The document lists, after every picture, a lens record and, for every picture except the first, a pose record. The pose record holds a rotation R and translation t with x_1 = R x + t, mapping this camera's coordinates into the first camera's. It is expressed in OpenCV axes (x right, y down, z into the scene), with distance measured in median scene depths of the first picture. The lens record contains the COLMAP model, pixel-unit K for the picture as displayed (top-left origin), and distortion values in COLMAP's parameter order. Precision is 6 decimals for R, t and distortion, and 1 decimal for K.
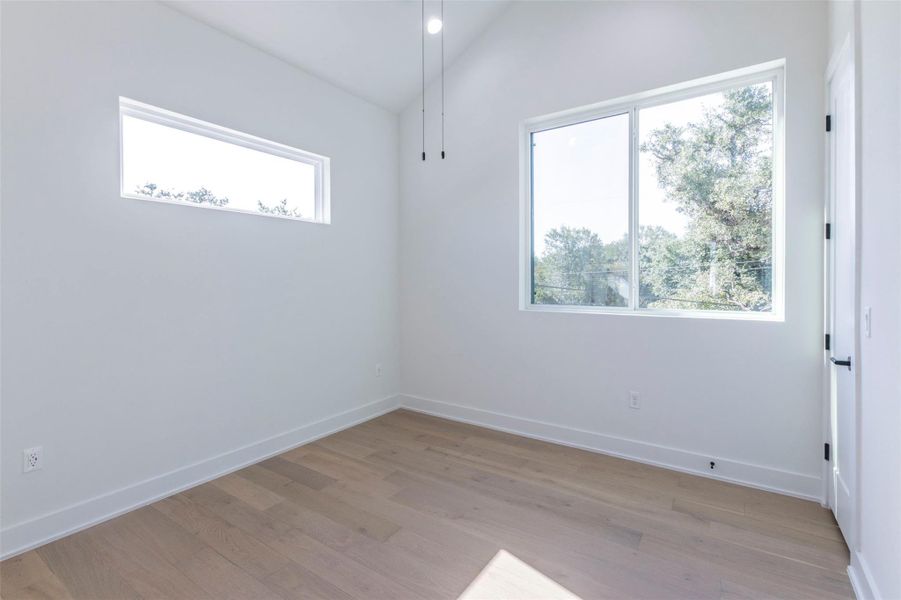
lens RADIAL K [[413.9, 0, 453.5], [0, 413.9, 283.8], [0, 0, 1]] dist [0.003087, -0.001864]
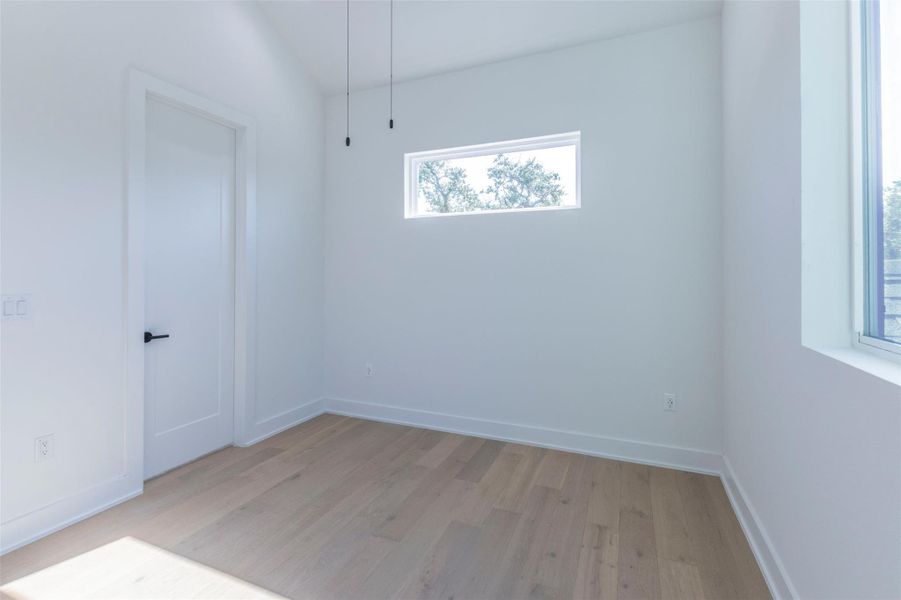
lens RADIAL K [[413.9, 0, 450.1], [0, 413.9, 268.9], [0, 0, 1]] dist [0.003087, -0.001864]
pose [[0.203456, -0.012663, -0.979002, 0.617609], [-0.017371, 0.999712, -0.016541, 0.003298], [0.978930, 0.020372, 0.203178, 0.710647]]
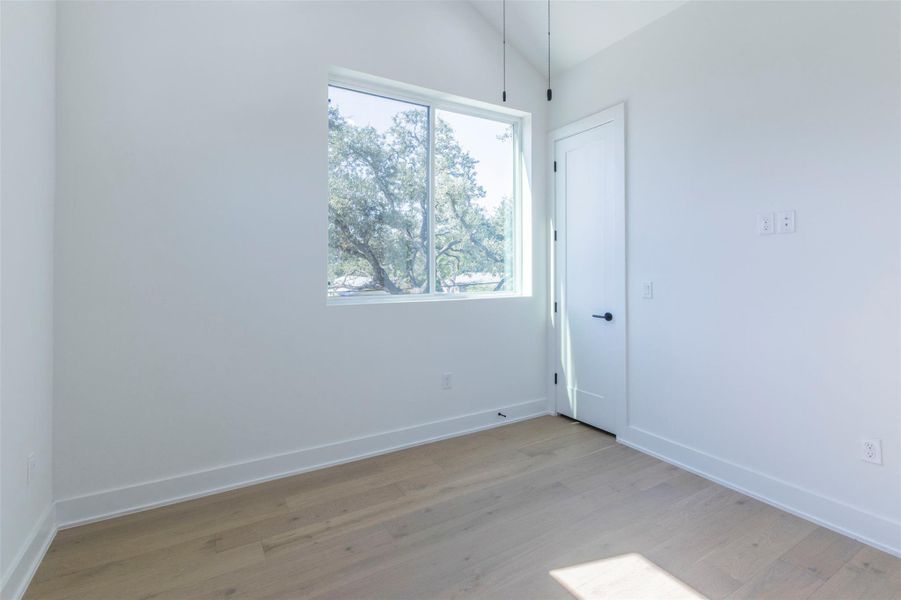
lens RADIAL K [[413.9, 0, 433.4], [0, 413.9, 265.6], [0, 0, 1]] dist [0.003087, -0.001864]
pose [[0.444877, 0.013594, 0.895488, -0.563231], [0.013865, 0.999660, -0.022063, 0.011355], [-0.895484, 0.022231, 0.444538, 0.587685]]
